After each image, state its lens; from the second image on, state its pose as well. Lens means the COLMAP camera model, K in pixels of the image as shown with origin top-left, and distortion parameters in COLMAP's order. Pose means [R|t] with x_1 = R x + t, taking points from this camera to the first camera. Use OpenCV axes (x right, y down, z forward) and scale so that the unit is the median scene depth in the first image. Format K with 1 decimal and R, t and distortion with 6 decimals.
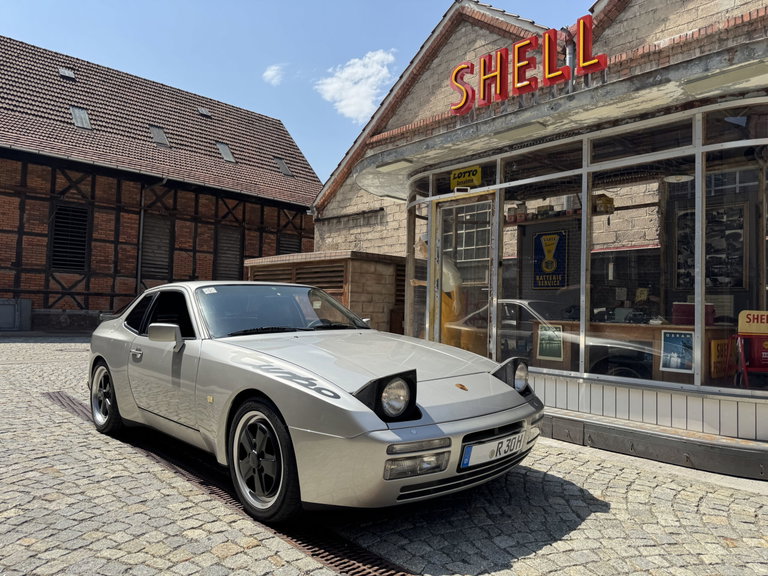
lens RADIAL K [[538.1, 0, 385.3], [0, 538.1, 287.8], [0, 0, 1]] dist [0.032384, -0.036800]
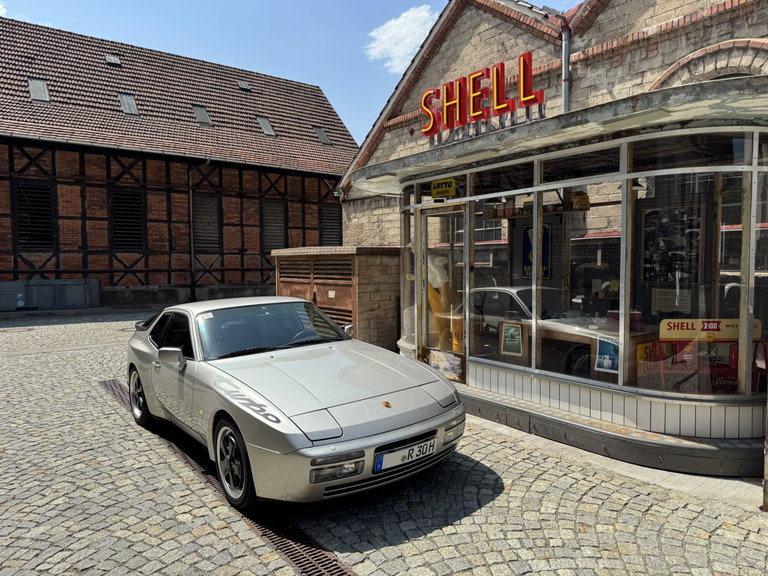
lens RADIAL K [[538.1, 0, 391.9], [0, 538.1, 288.3], [0, 0, 1]] dist [0.032384, -0.036800]
pose [[0.994794, -0.030334, -0.097290, 0.167433], [0.039056, 0.995263, 0.089034, -0.117901], [0.094129, -0.092370, 0.991266, -0.136239]]
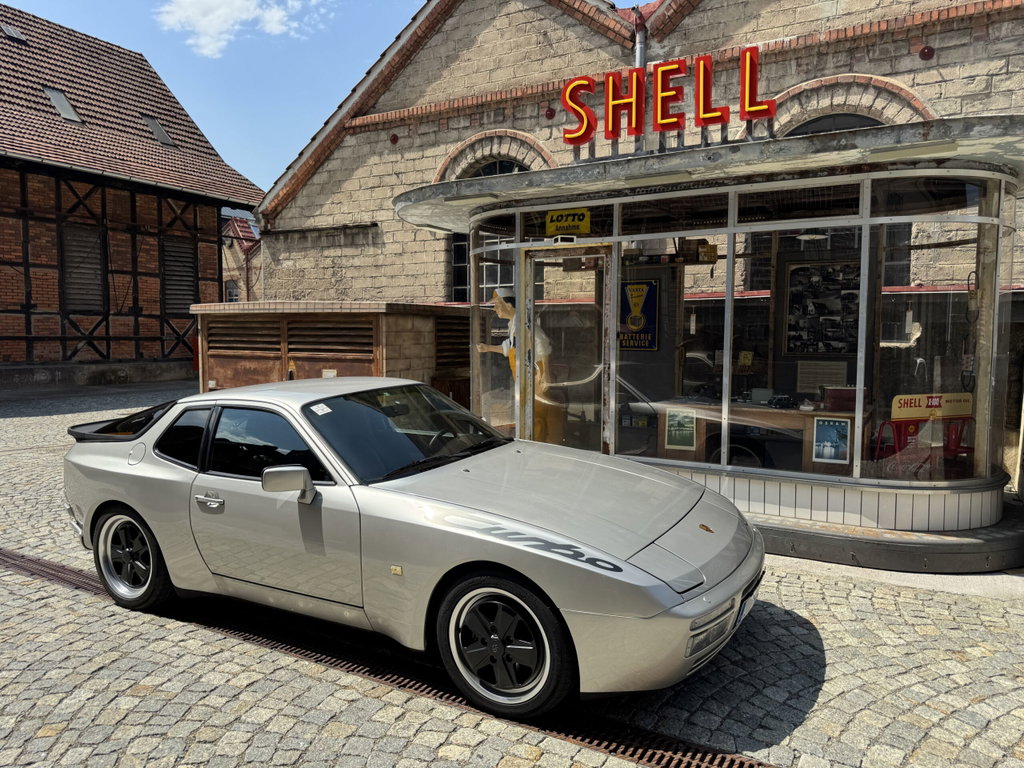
lens RADIAL K [[717.5, 0, 516.2], [0, 717.5, 382.7], [0, 0, 1]] dist [0.032384, -0.036800]
pose [[0.952088, -0.045943, 0.302353, -0.287260], [0.009817, 0.992733, 0.119934, -0.112316], [-0.305666, -0.111220, 0.945621, 0.008526]]
